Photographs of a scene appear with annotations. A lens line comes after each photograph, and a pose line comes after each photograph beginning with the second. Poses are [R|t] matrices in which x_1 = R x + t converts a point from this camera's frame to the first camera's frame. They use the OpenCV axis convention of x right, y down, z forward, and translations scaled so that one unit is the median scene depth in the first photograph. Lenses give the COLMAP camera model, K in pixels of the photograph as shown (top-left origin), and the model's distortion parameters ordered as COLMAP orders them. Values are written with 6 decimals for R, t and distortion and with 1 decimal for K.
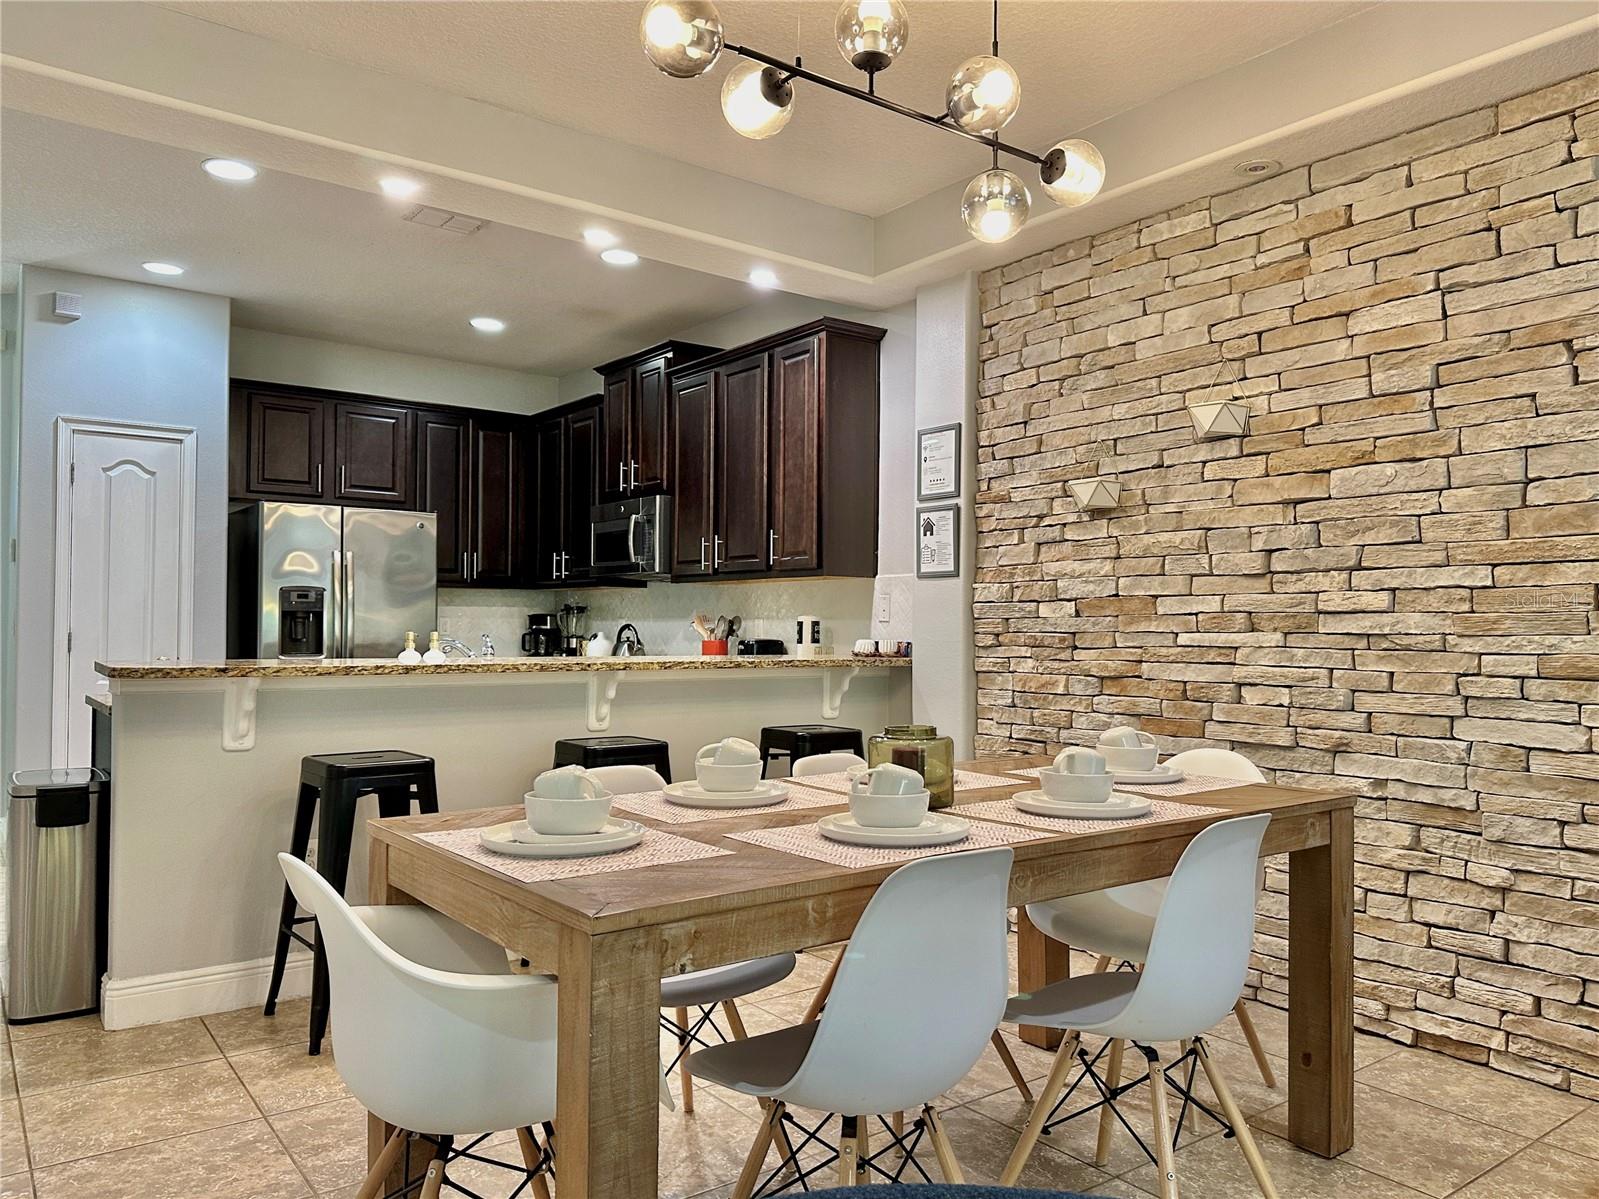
lens RADIAL K [[1170.9, 0, 799.5], [0, 1170.9, 599.5], [0, 0, 1]] dist [0.149615, -0.258347]
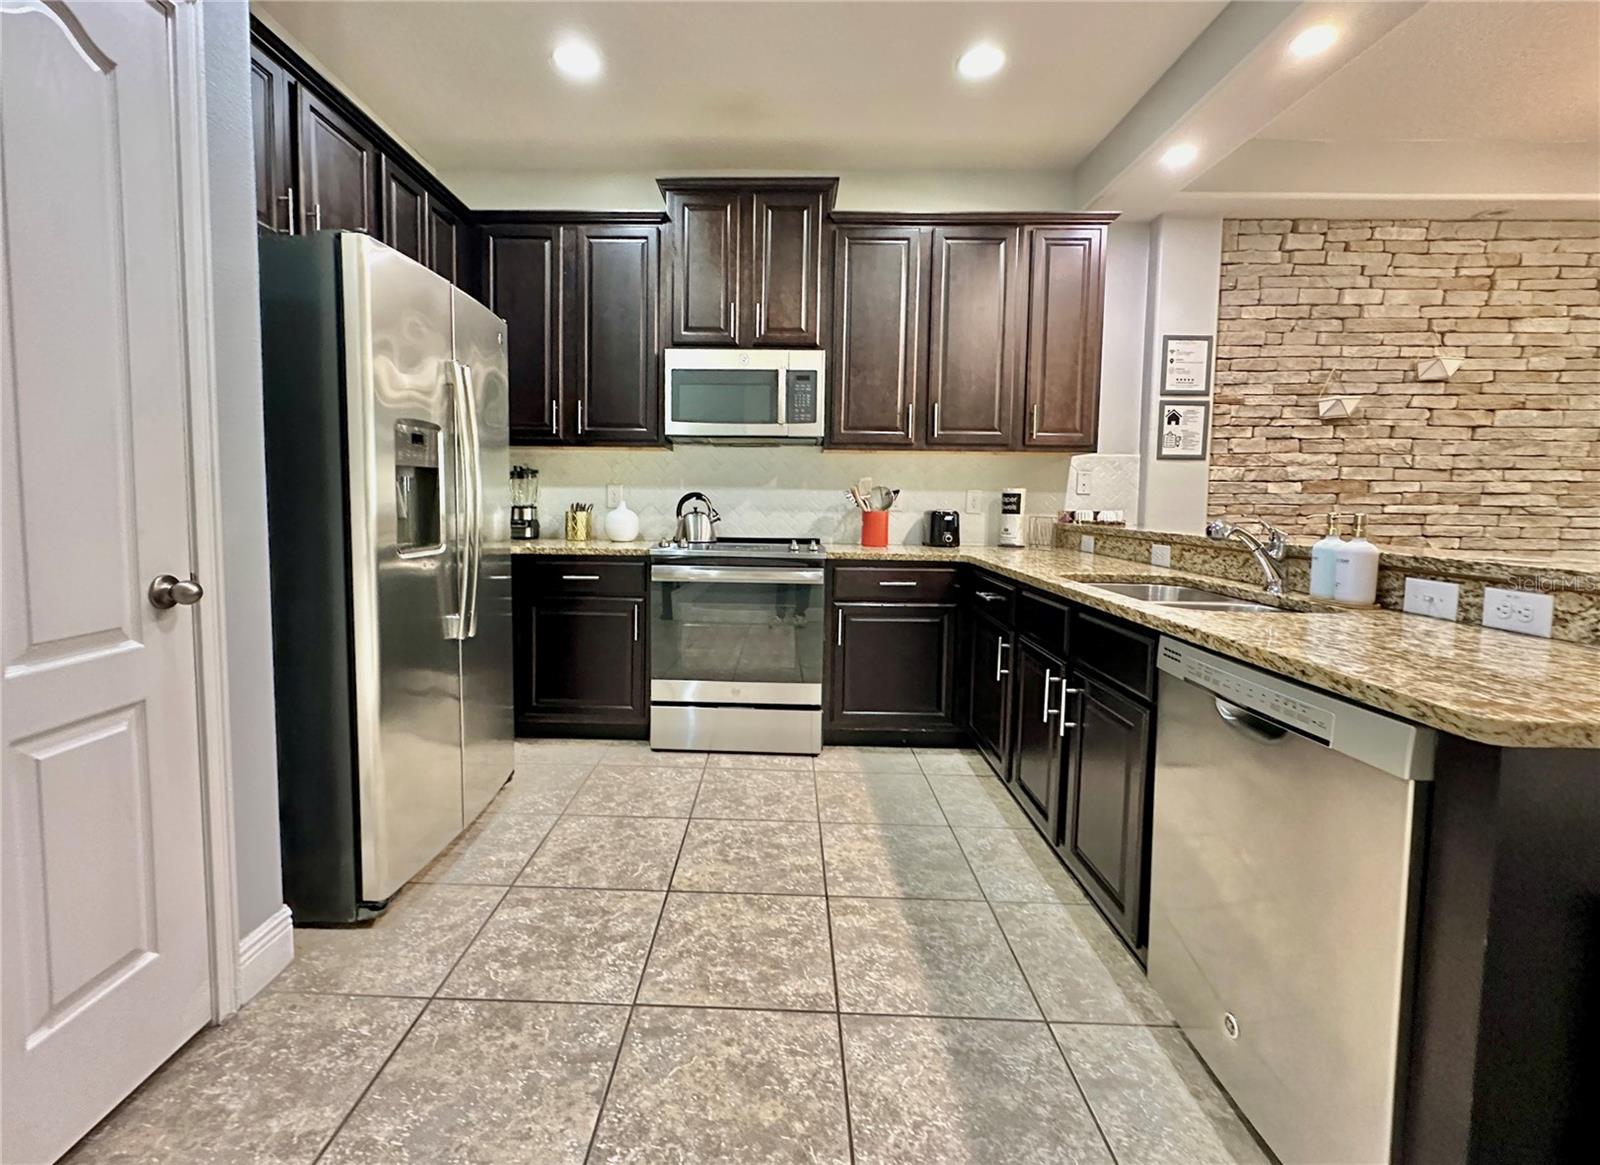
lens RADIAL K [[695.6, 0, 784.2], [0, 695.6, 540.6], [0, 0, 1]] dist [-0.003902, 0.000600]
pose [[0.617573, -0.045740, 0.785182, -0.746727], [-0.026346, 0.996544, 0.078774, 0.020444], [-0.786072, -0.069335, 0.614234, 0.906858]]
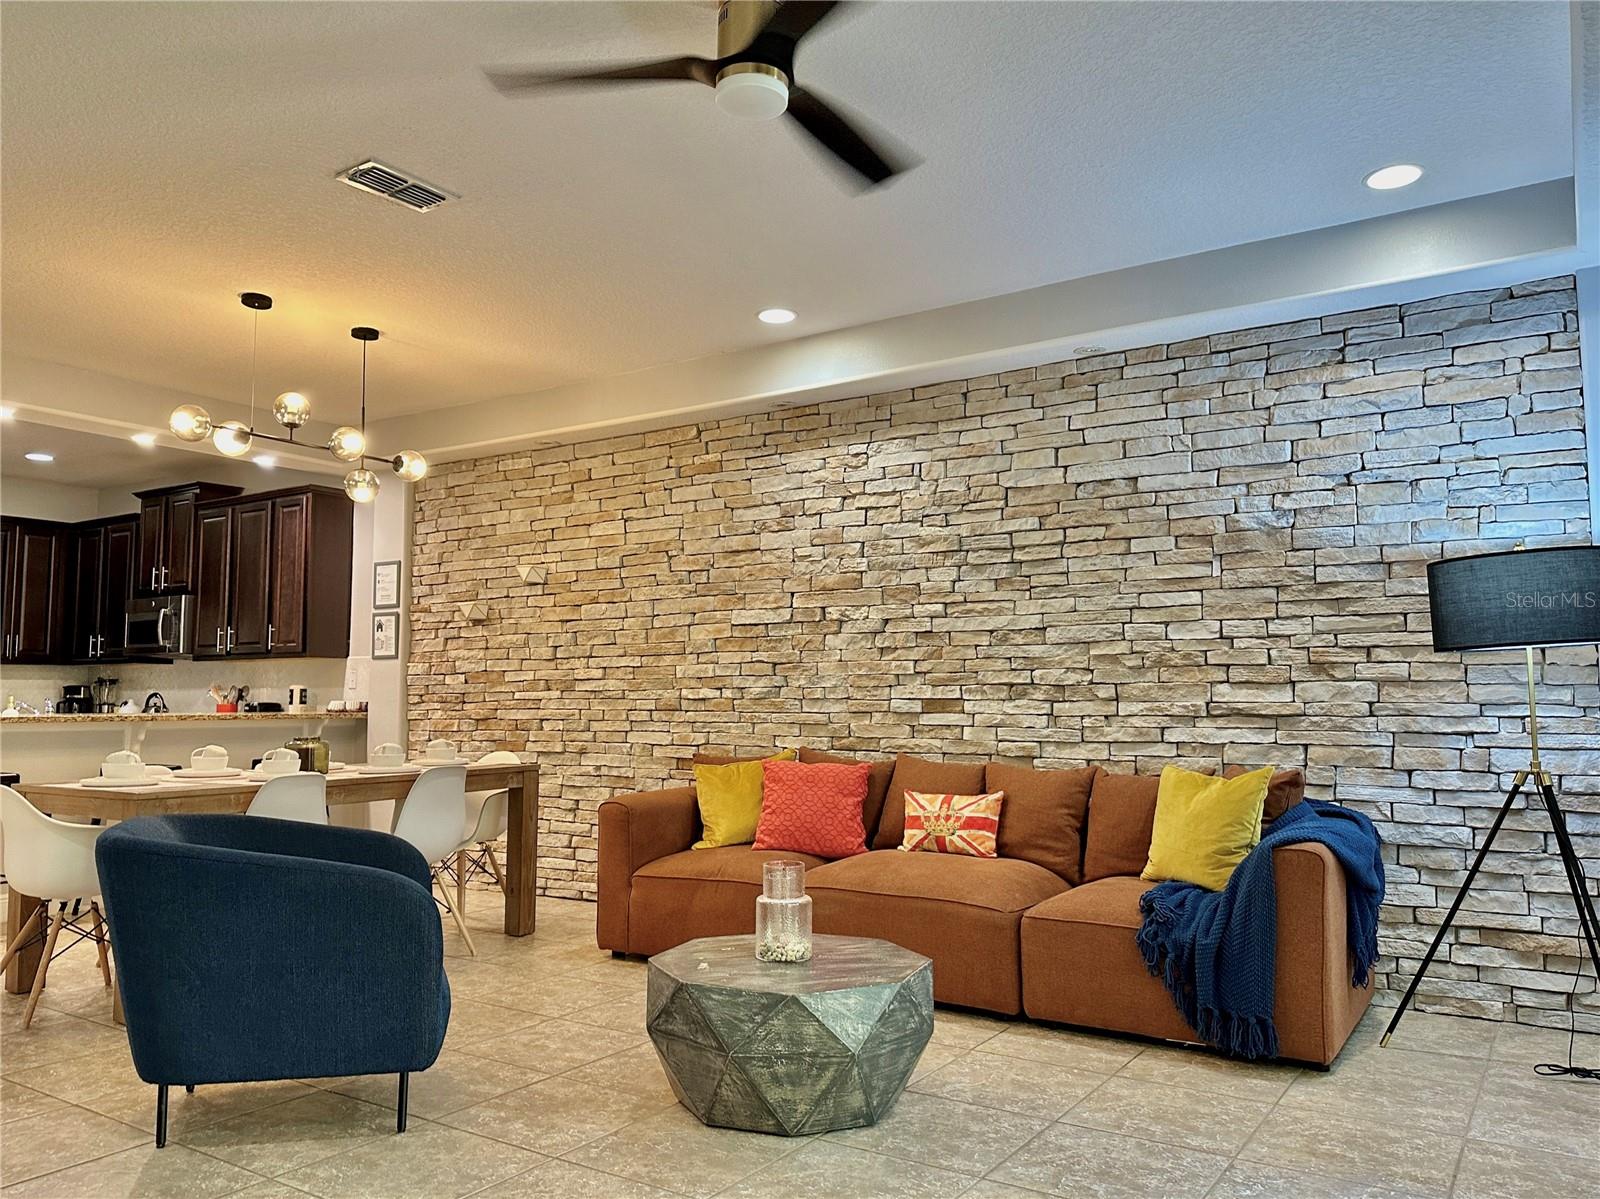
lens RADIAL K [[1171.6, 0, 800.0], [0, 1171.6, 599.5], [0, 0, 1]] dist [0.149615, -0.258347]
pose [[0.940697, 0.017901, 0.338776, 0.103933], [0.001782, 0.998332, -0.057700, -0.006017], [-0.339244, 0.054881, 0.939096, -0.685117]]
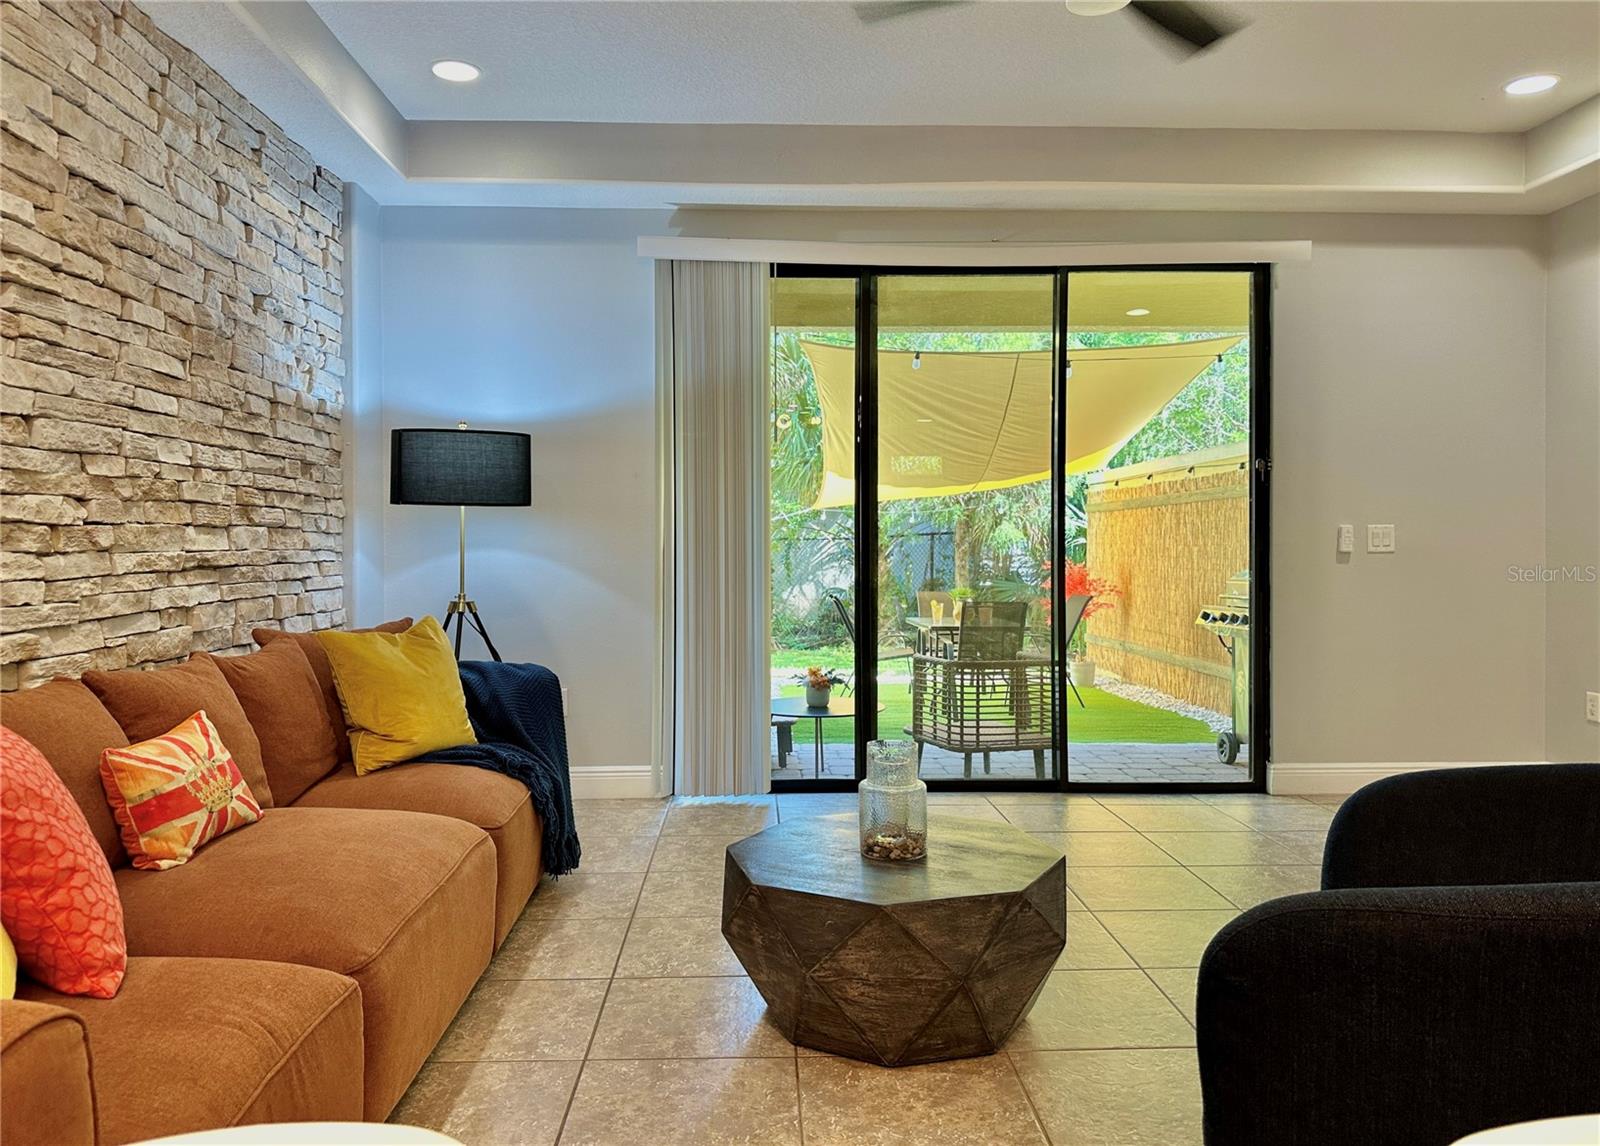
lens RADIAL K [[1147.3, 0, 794.4], [0, 1147.3, 558.5], [0, 0, 1]] dist [-0.000248, -0.001141]
pose [[-0.823351, -0.012673, 0.567391, 0.057336], [-0.014393, 0.999895, 0.001447, 0.021774], [-0.567350, -0.006975, -0.823447, 0.544689]]
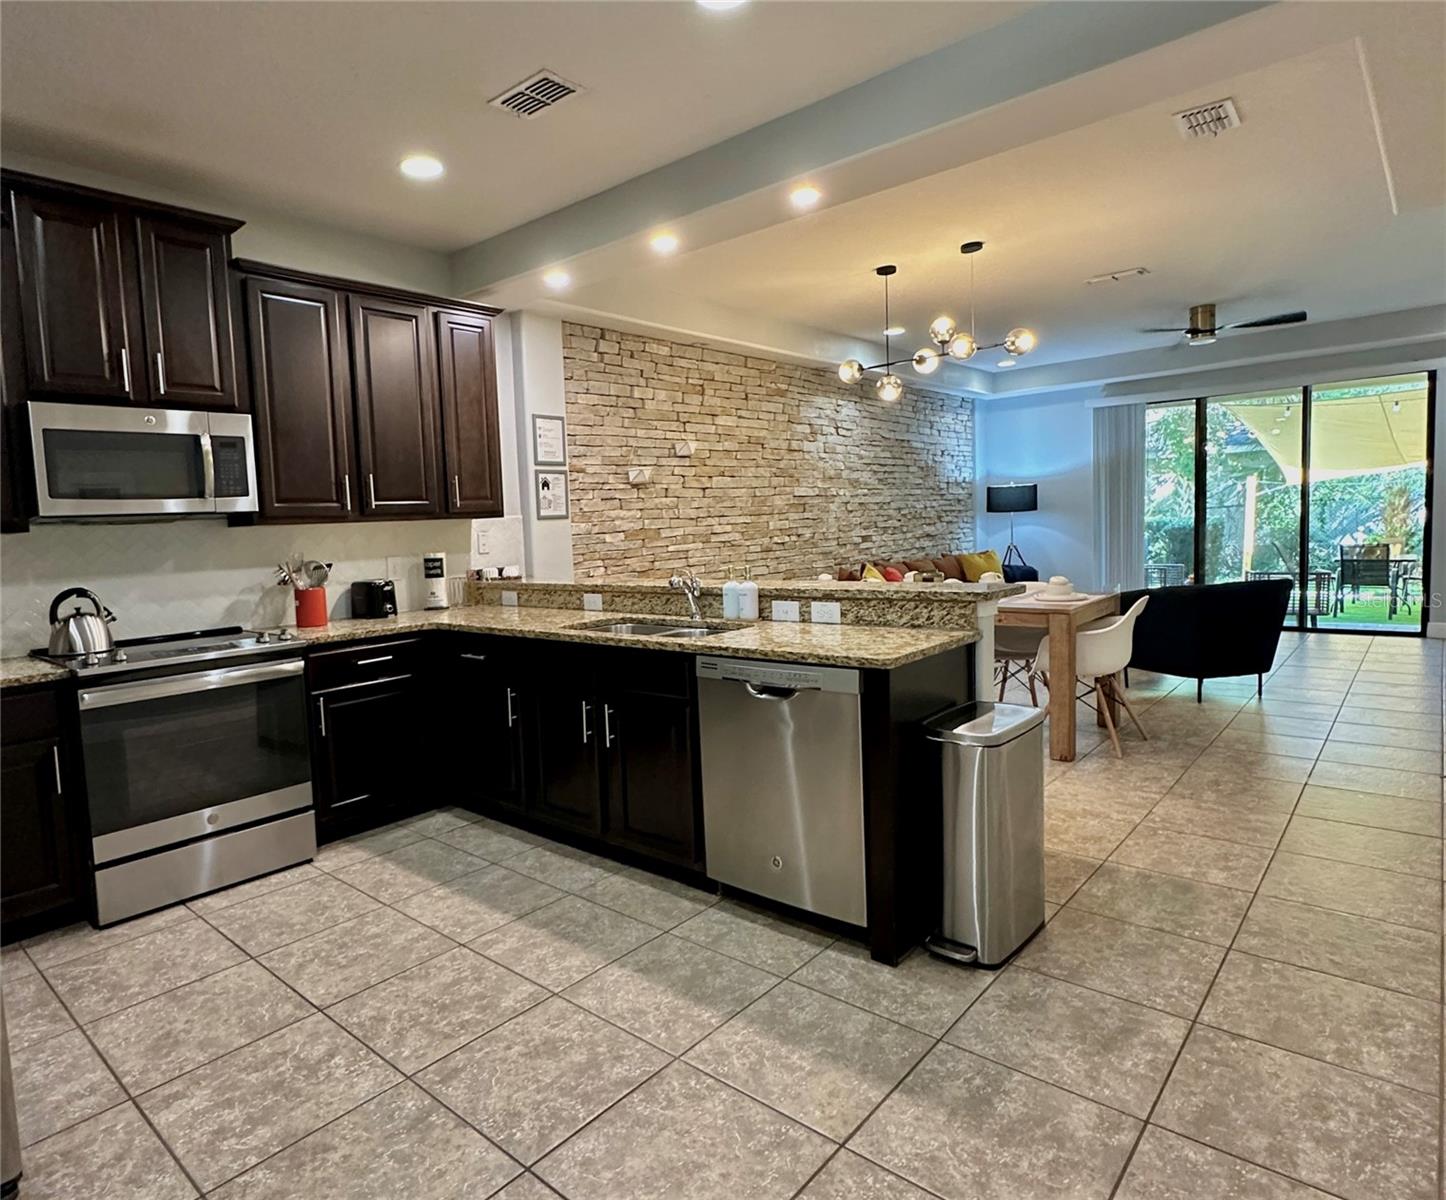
lens RADIAL K [[834.6, 0, 667.9], [0, 834.6, 581.9], [0, 0, 1]] dist [-0.004045, 0.002289]
pose [[-0.189395, -0.066765, 0.979628, -0.976117], [0.023096, 0.997107, 0.072421, -0.013167], [-0.981629, 0.036342, -0.187305, 1.098581]]
